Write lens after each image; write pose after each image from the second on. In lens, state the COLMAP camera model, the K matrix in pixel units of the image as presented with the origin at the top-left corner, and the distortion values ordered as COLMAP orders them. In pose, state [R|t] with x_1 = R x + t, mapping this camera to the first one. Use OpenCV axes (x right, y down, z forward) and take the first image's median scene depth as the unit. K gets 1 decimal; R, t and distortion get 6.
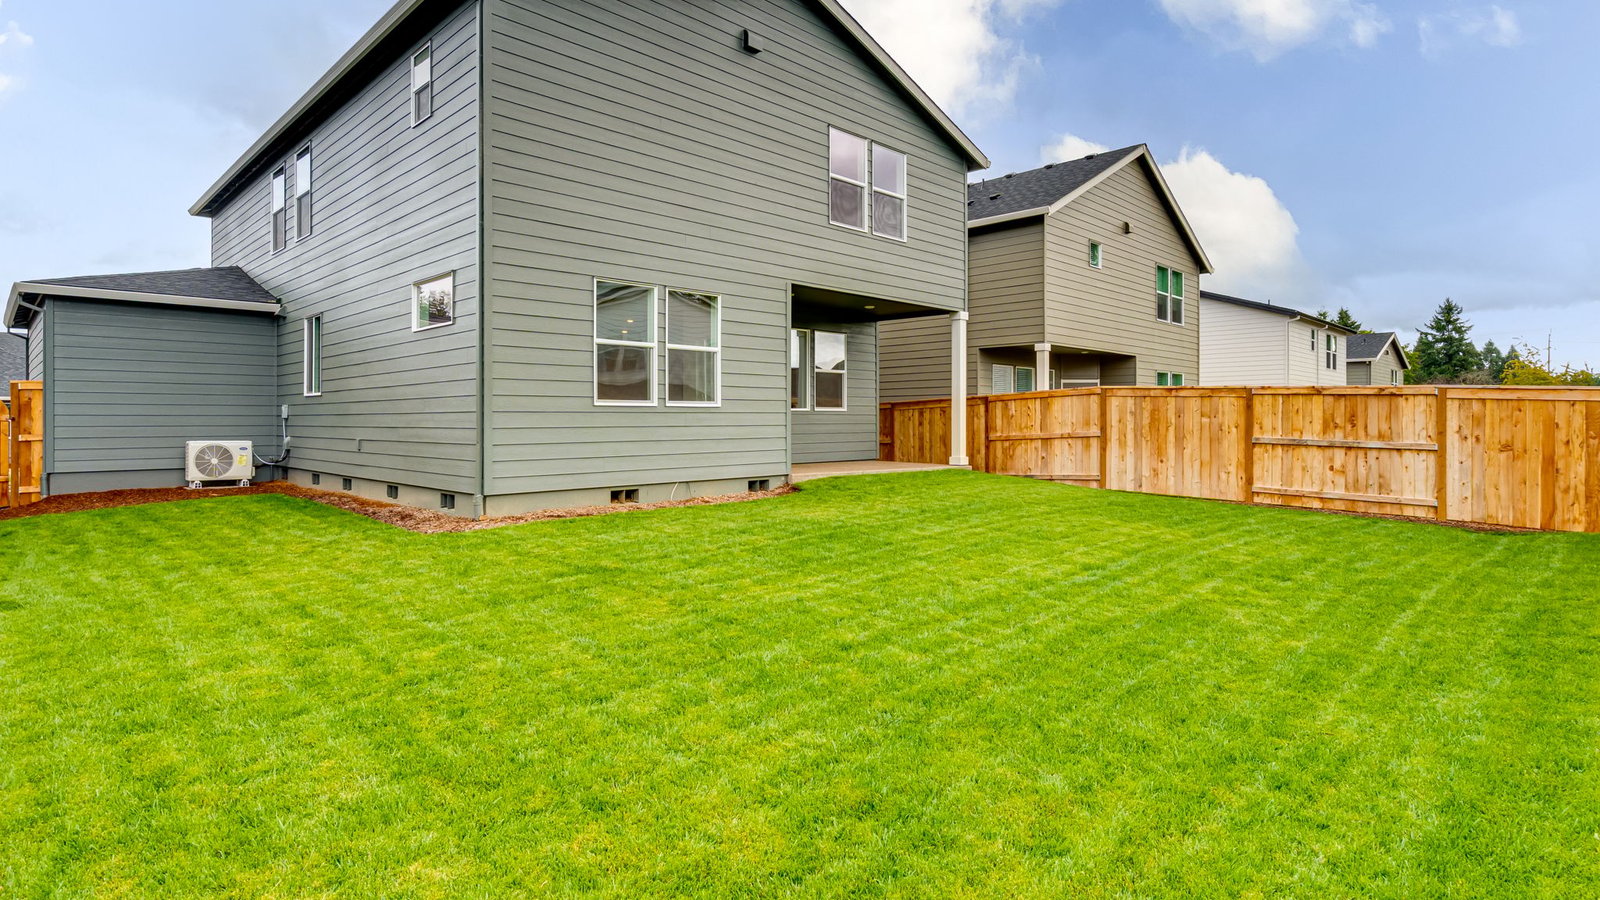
lens RADIAL K [[811.6, 0, 799.7], [0, 811.6, 433.9], [0, 0, 1]] dist [-0.003502, 0.002121]
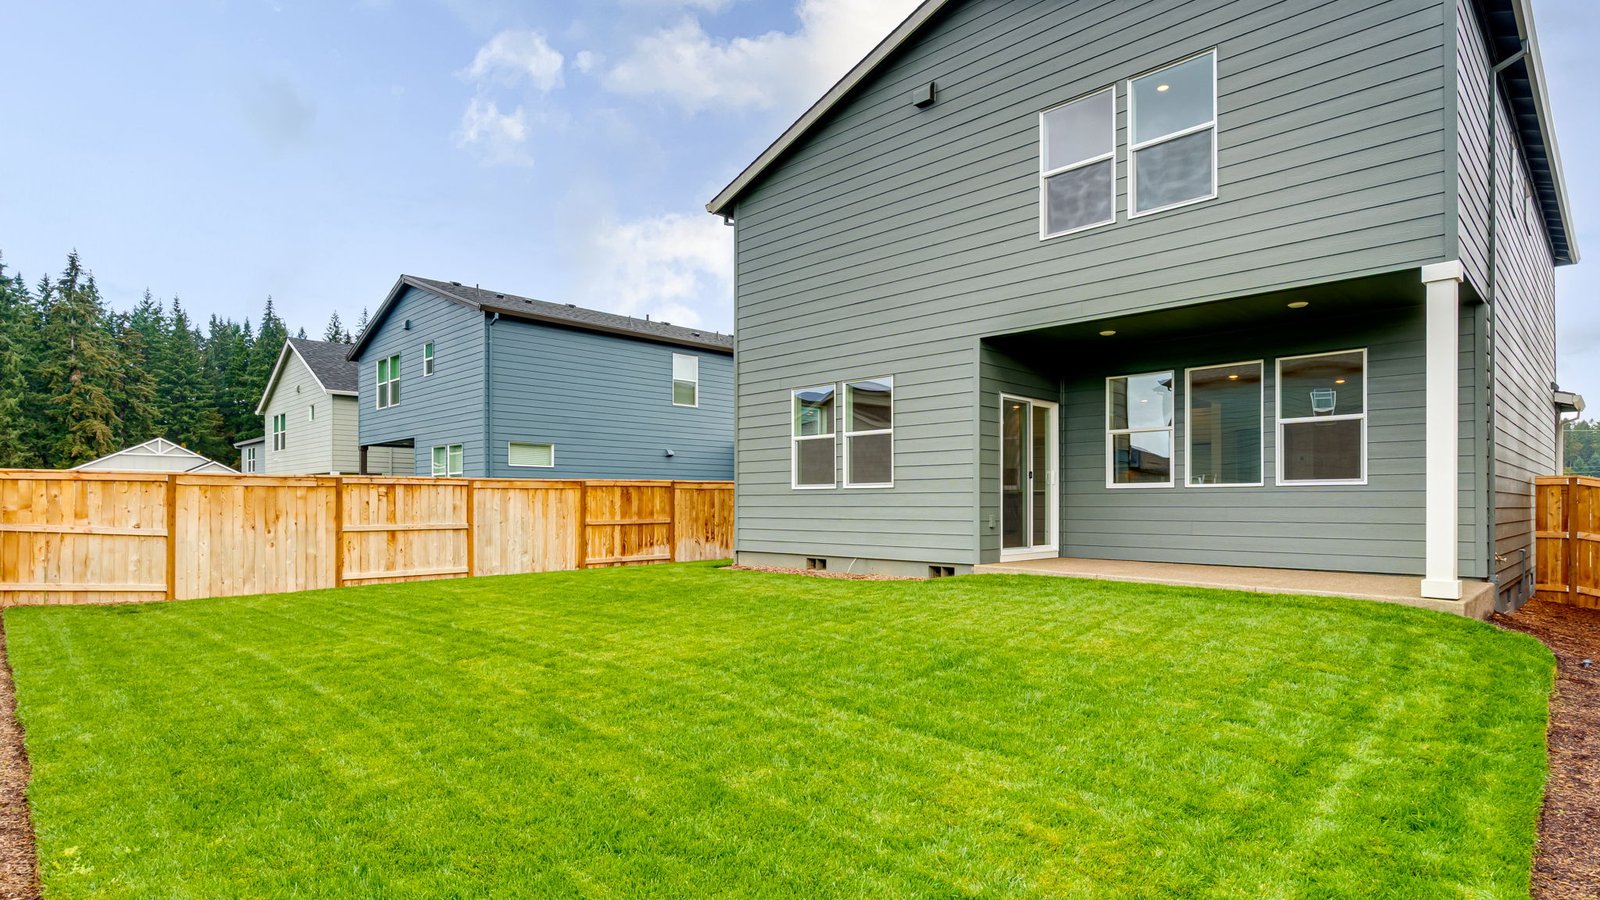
lens RADIAL K [[811.6, 0, 804.0], [0, 811.6, 502.2], [0, 0, 1]] dist [-0.003502, 0.002121]
pose [[0.016735, 0.000690, -0.999860, 0.941911], [-0.017073, 0.999854, 0.000404, -0.014004], [0.999714, 0.017063, 0.016744, 0.917692]]
